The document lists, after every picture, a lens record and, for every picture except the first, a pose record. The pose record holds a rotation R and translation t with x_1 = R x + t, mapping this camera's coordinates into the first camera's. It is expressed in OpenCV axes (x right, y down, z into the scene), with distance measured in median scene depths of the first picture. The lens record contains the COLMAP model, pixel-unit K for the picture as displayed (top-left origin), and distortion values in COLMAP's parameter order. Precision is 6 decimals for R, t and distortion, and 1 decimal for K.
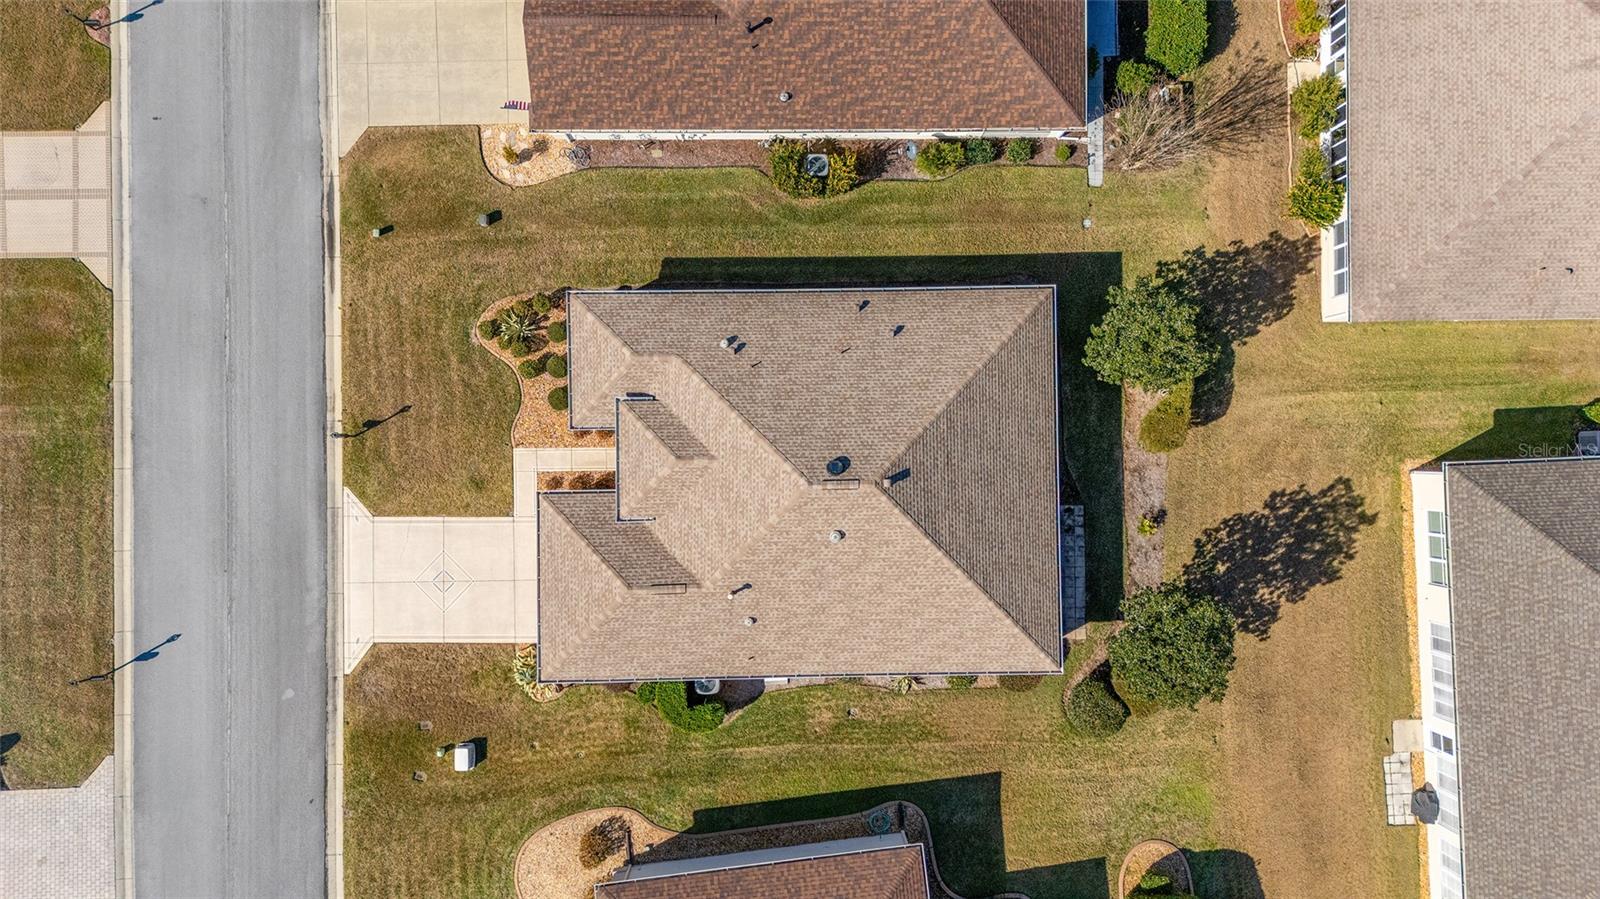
lens RADIAL K [[1161.5, 0, 807.3], [0, 1161.5, 450.7], [0, 0, 1]] dist [0.097694, -0.121692]
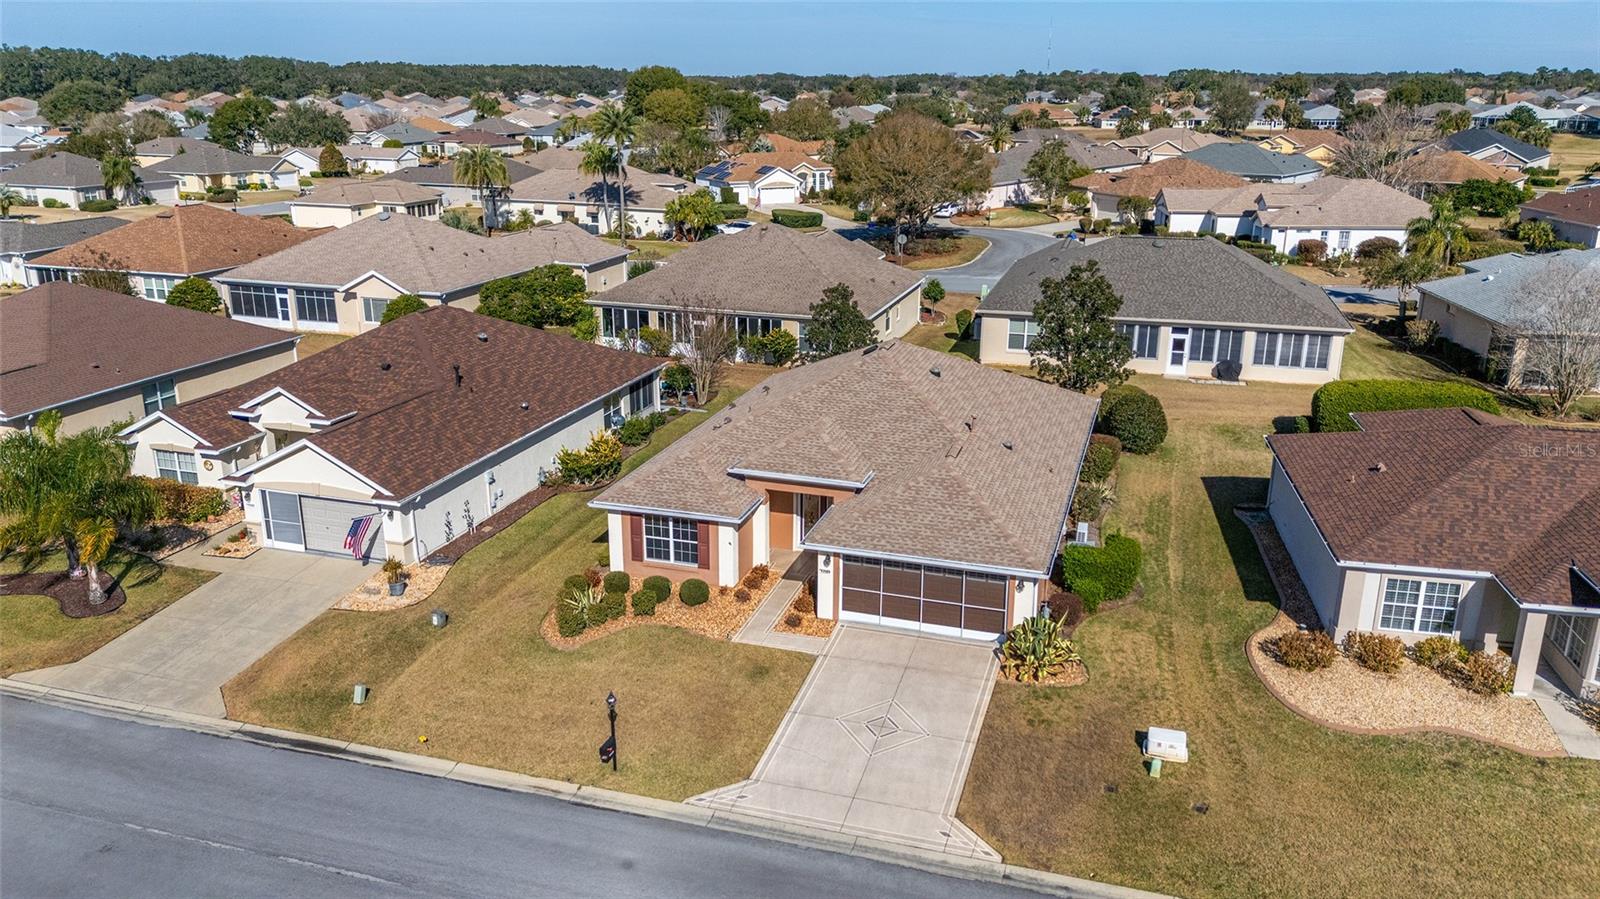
lens RADIAL K [[1161.5, 0, 807.3], [0, 1161.5, 450.7], [0, 0, 1]] dist [0.097694, -0.121692]
pose [[0.311435, -0.302830, 0.900723, -0.852958], [0.950267, 0.099309, -0.295177, 0.246534], [-0.000061, 0.947856, 0.318698, 0.649156]]
